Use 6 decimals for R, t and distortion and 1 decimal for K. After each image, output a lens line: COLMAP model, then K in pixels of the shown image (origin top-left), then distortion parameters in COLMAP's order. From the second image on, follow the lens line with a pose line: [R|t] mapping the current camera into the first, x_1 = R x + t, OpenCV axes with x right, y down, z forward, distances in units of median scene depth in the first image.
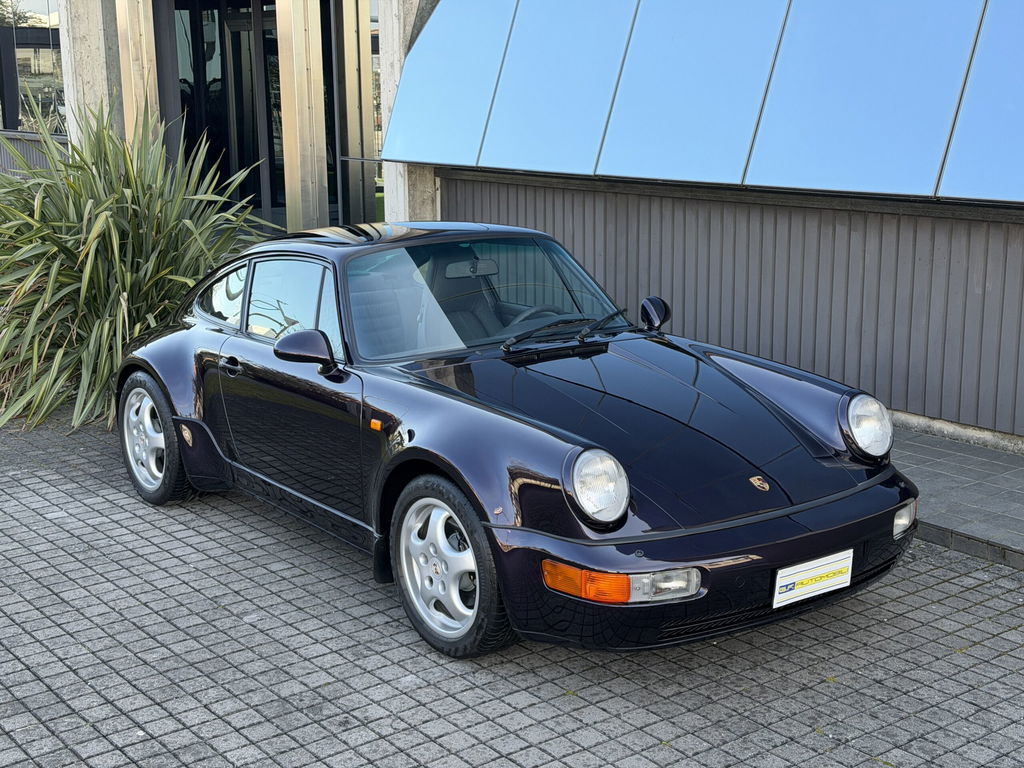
lens RADIAL K [[1422.0, 0, 509.0], [0, 1422.0, 381.4], [0, 0, 1]] dist [0.100859, 0.000000]
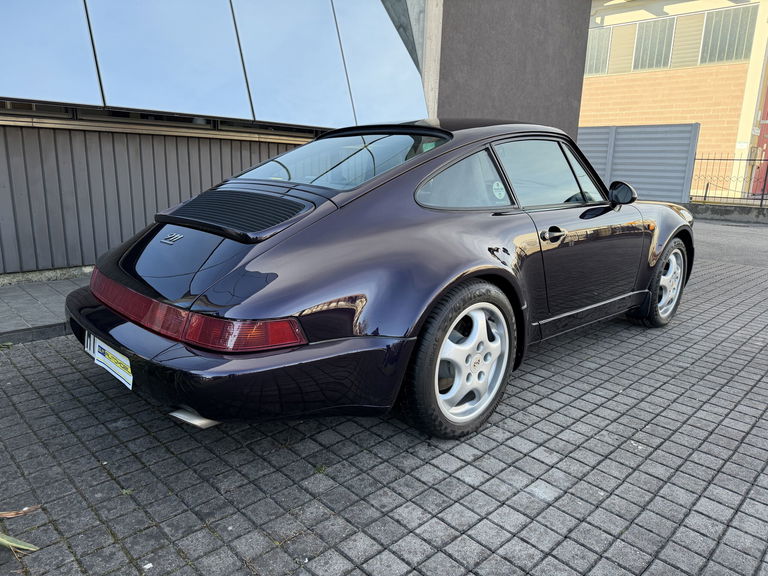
lens RADIAL K [[537.1, 0, 382.0], [0, 537.1, 285.5], [0, 0, 1]] dist [0.019184, -0.024017]
pose [[-0.125381, -0.216147, 0.968277, -0.679063], [0.171401, 0.956584, 0.235731, -0.110480], [-0.977191, 0.195520, -0.082890, 1.331445]]
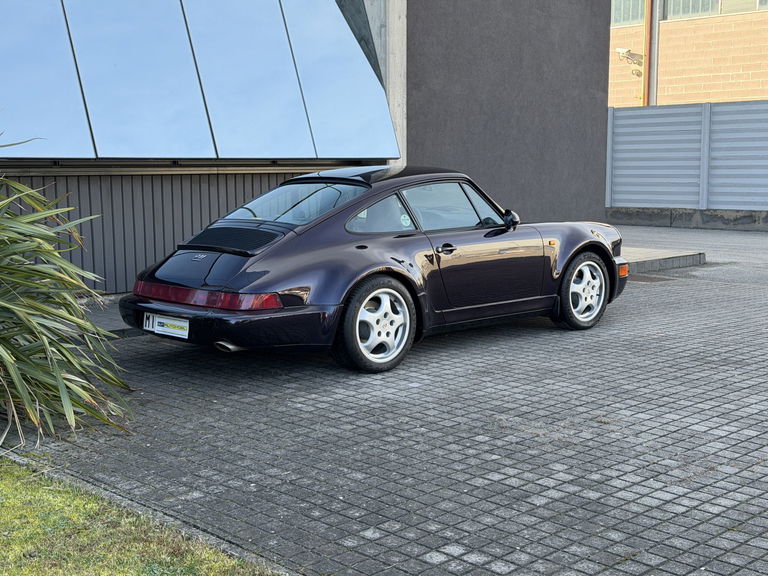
lens RADIAL K [[1066.5, 0, 383.9], [0, 1066.5, 293.3], [0, 0, 1]] dist [0.100859, 0.000000]
pose [[-0.123578, -0.121538, 0.984864, -1.596015], [0.207788, 0.967301, 0.145443, -0.177989], [-0.970336, 0.222616, -0.094283, 1.356259]]
